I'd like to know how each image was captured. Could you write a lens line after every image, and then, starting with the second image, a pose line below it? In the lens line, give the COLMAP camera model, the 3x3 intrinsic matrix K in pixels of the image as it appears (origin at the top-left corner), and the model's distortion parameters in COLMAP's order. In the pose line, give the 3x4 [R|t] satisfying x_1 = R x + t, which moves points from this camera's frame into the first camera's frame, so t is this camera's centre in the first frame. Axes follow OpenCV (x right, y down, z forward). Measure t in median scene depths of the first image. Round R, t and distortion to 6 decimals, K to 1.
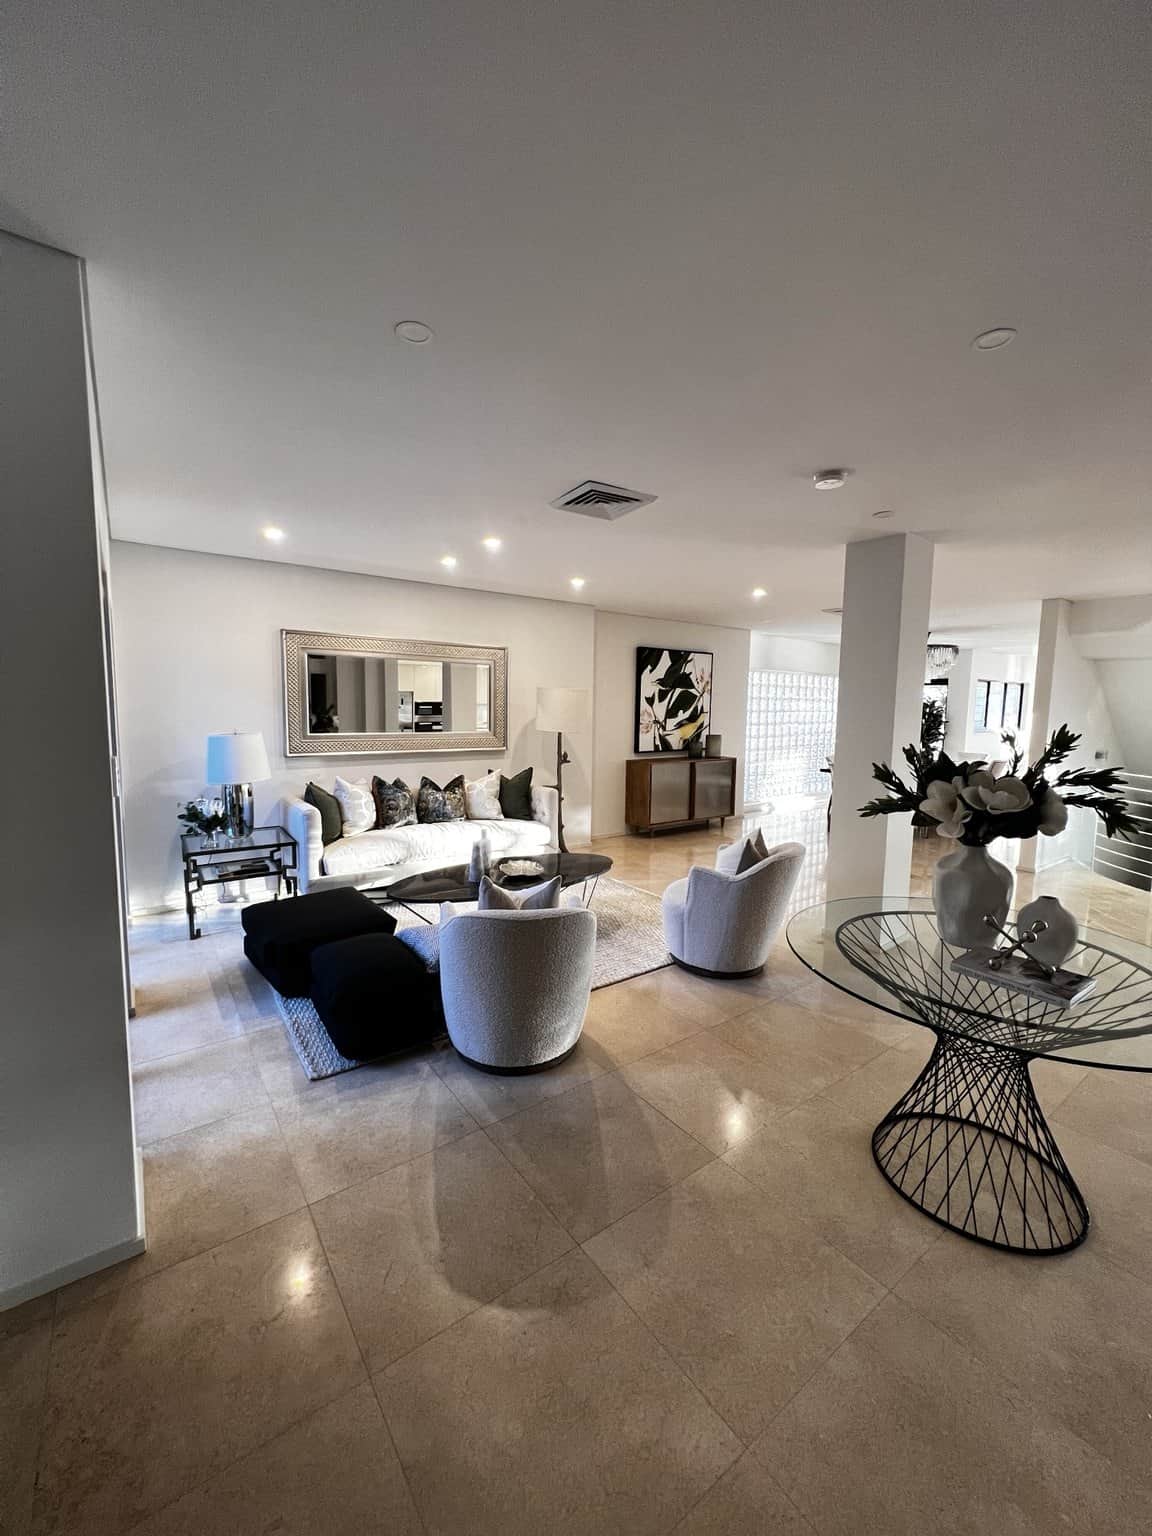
lens RADIAL K [[612.4, 0, 579.2], [0, 612.4, 766.6], [0, 0, 1]] dist [-0.001502, 0.000045]
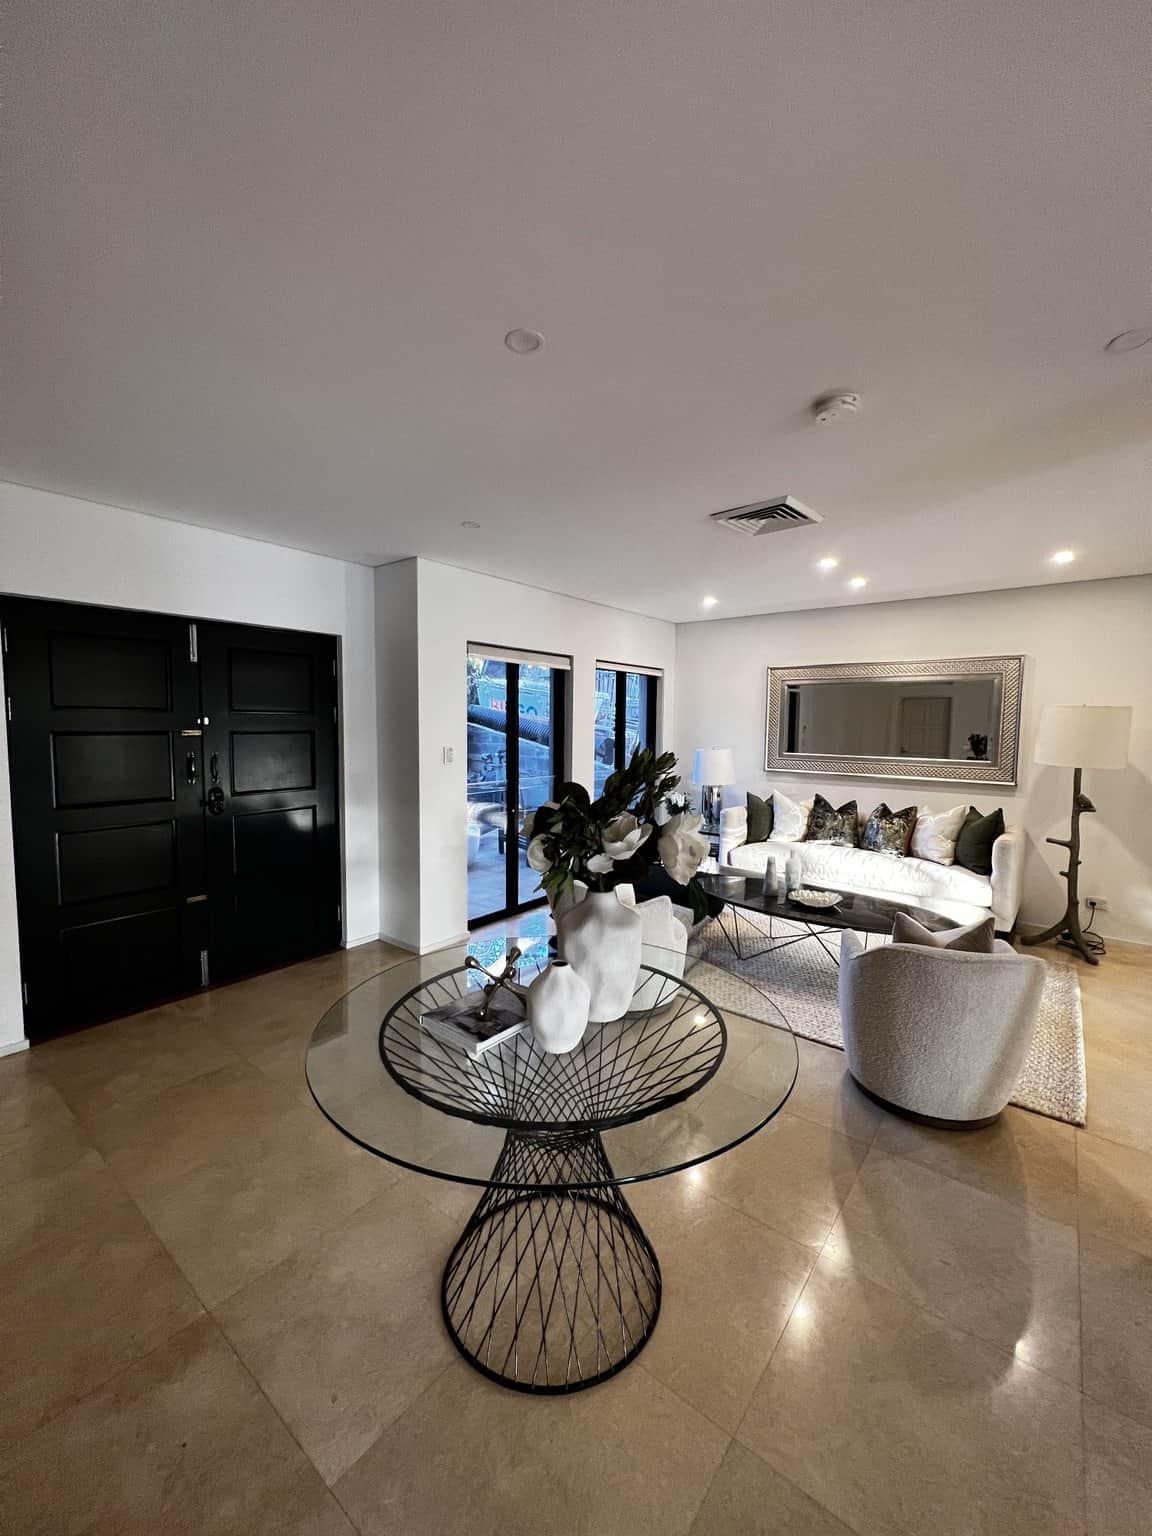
lens RADIAL K [[612.4, 0, 579.2], [0, 612.4, 766.6], [0, 0, 1]] dist [-0.001502, 0.000045]
pose [[0.263799, 0.054868, -0.963016, 0.533544], [-0.101318, 0.994434, 0.028904, -0.019803], [0.959242, 0.089946, 0.267890, 0.280735]]
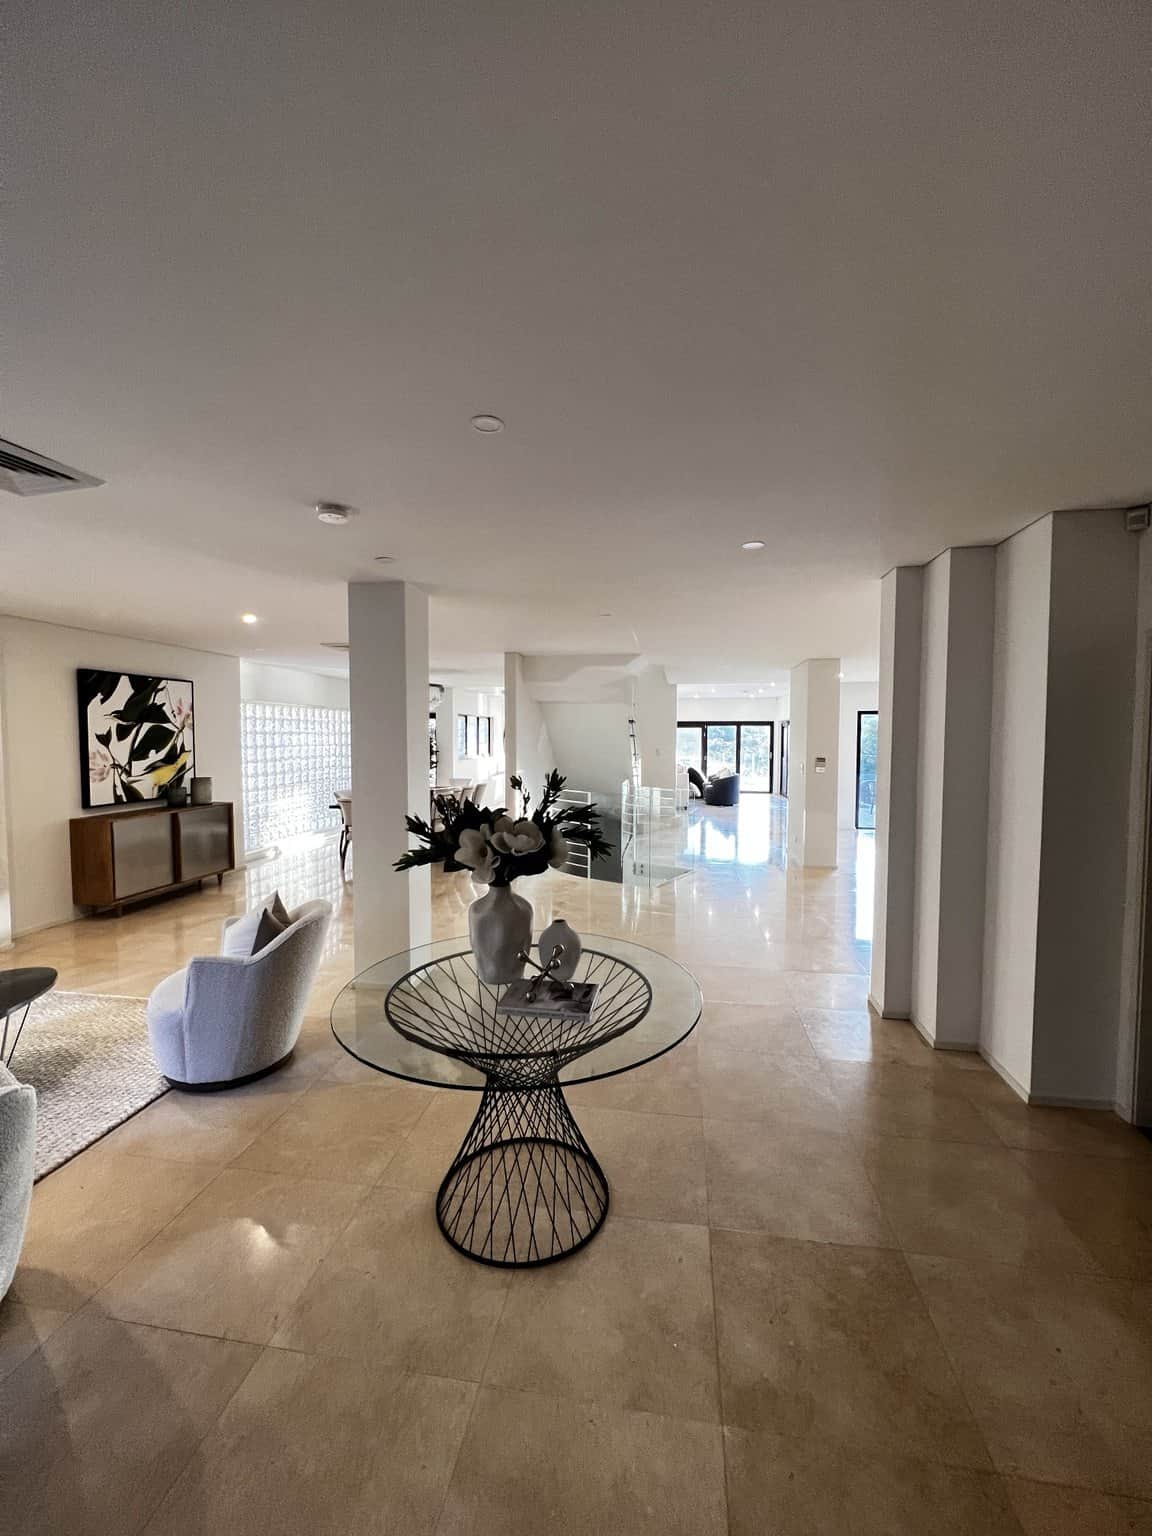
lens RADIAL K [[612.4, 0, 579.2], [0, 612.4, 766.6], [0, 0, 1]] dist [-0.001502, 0.000045]
pose [[0.711960, -0.047877, 0.700586, 0.000522], [0.080487, 0.996662, -0.013683, -0.019658], [-0.697592, 0.066130, 0.713436, 0.046674]]
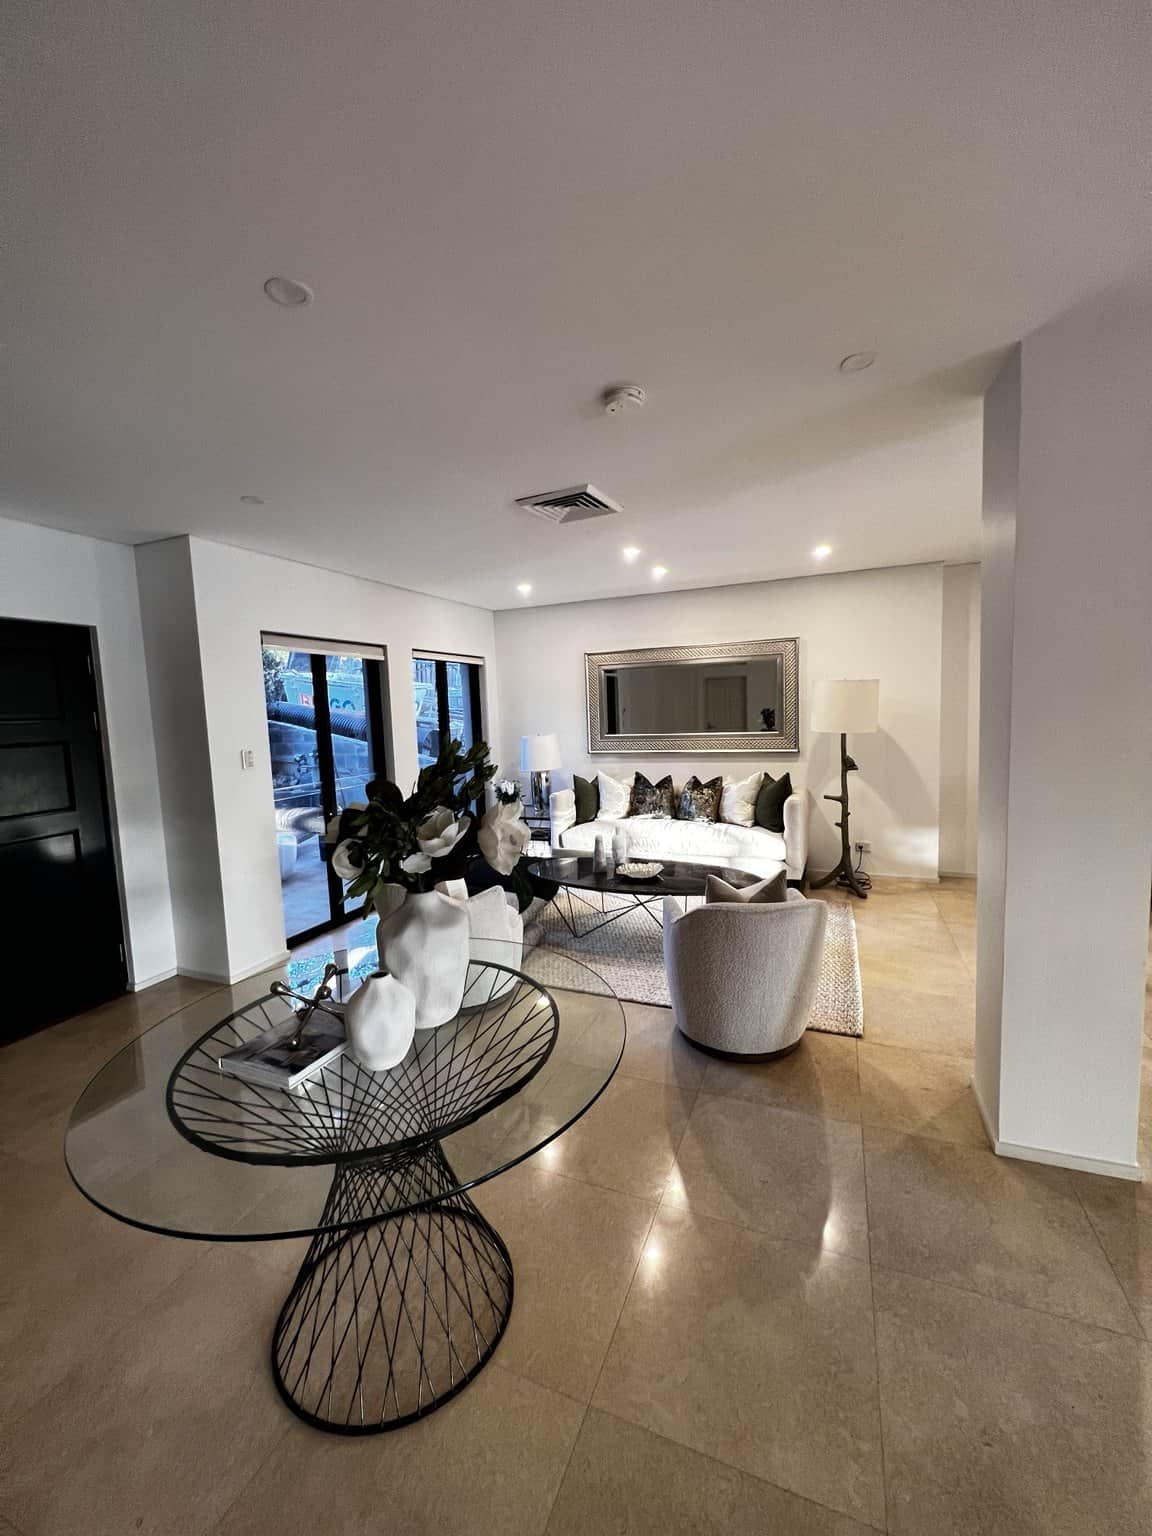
lens RADIAL K [[612.4, 0, 579.2], [0, 612.4, 766.6], [0, 0, 1]] dist [-0.001502, 0.000045]
pose [[0.515951, 0.044088, -0.855483, 0.530220], [-0.038927, 0.998850, 0.027999, -0.020572], [0.855733, 0.018856, 0.517074, 0.291321]]
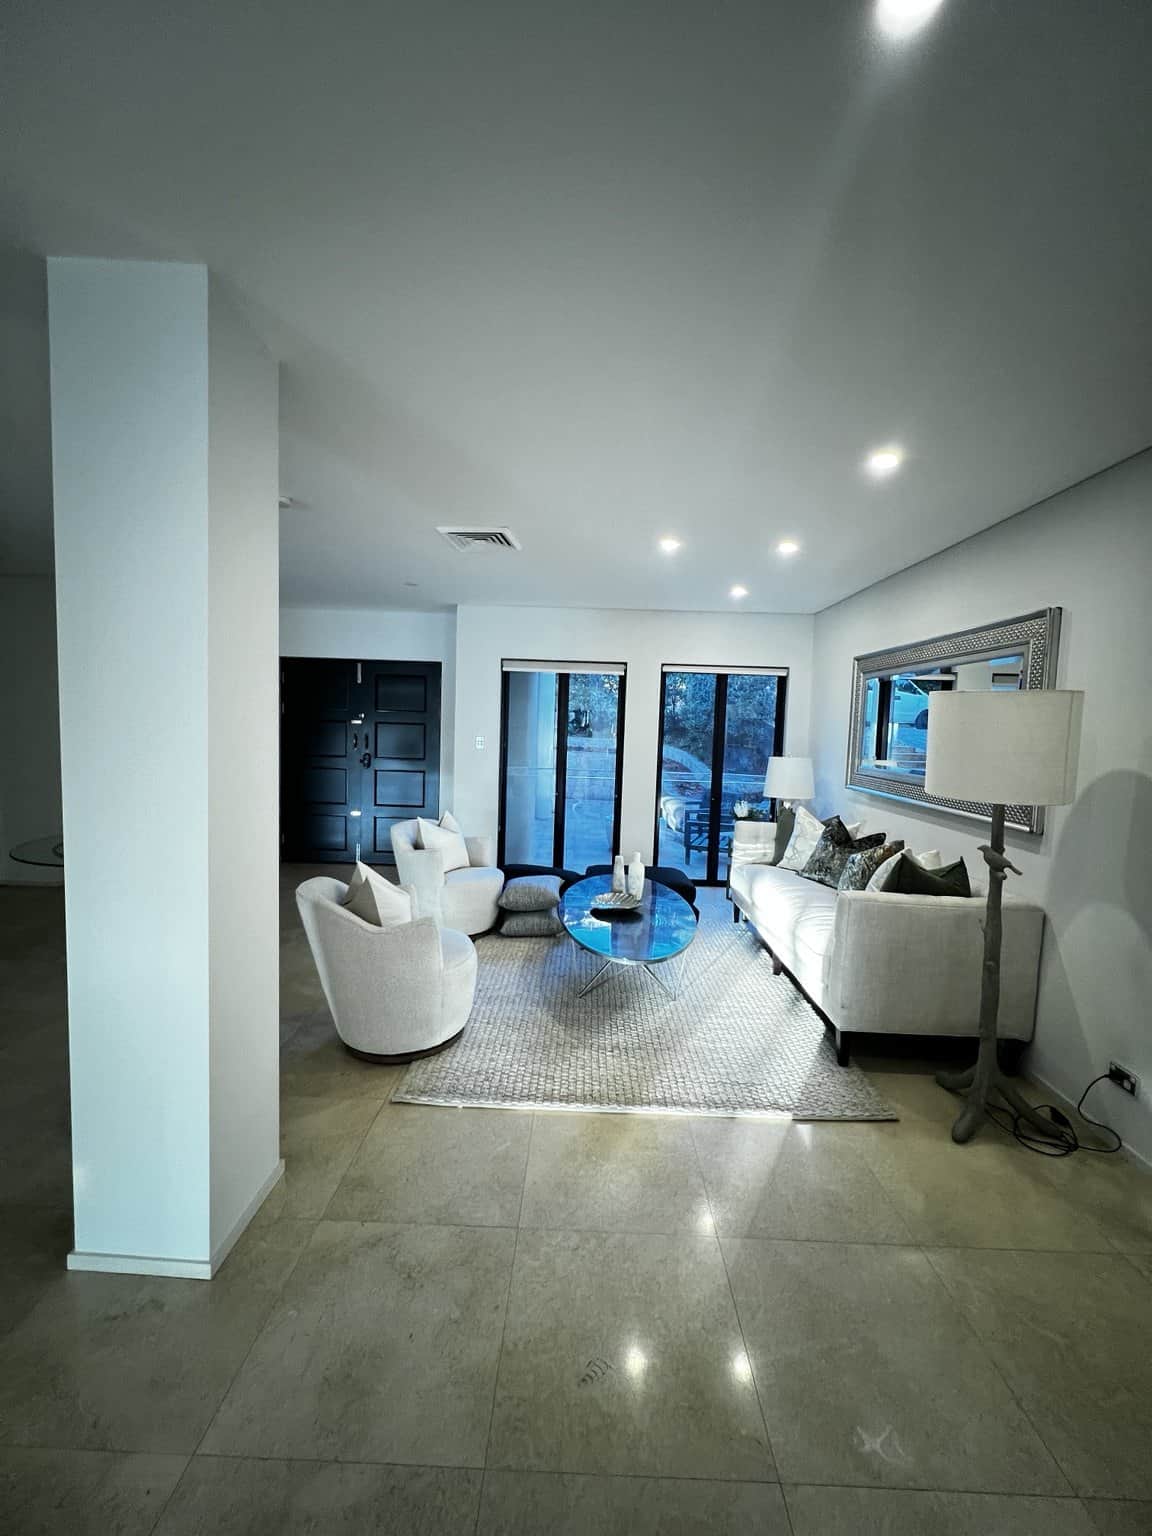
lens RADIAL K [[612.4, 0, 579.2], [0, 612.4, 766.6], [0, 0, 1]] dist [-0.001502, 0.000045]
pose [[-0.600840, 0.017703, -0.799173, 0.493356], [-0.123379, 0.985721, 0.114595, -0.096645], [0.789791, 0.167454, -0.590076, 1.092922]]
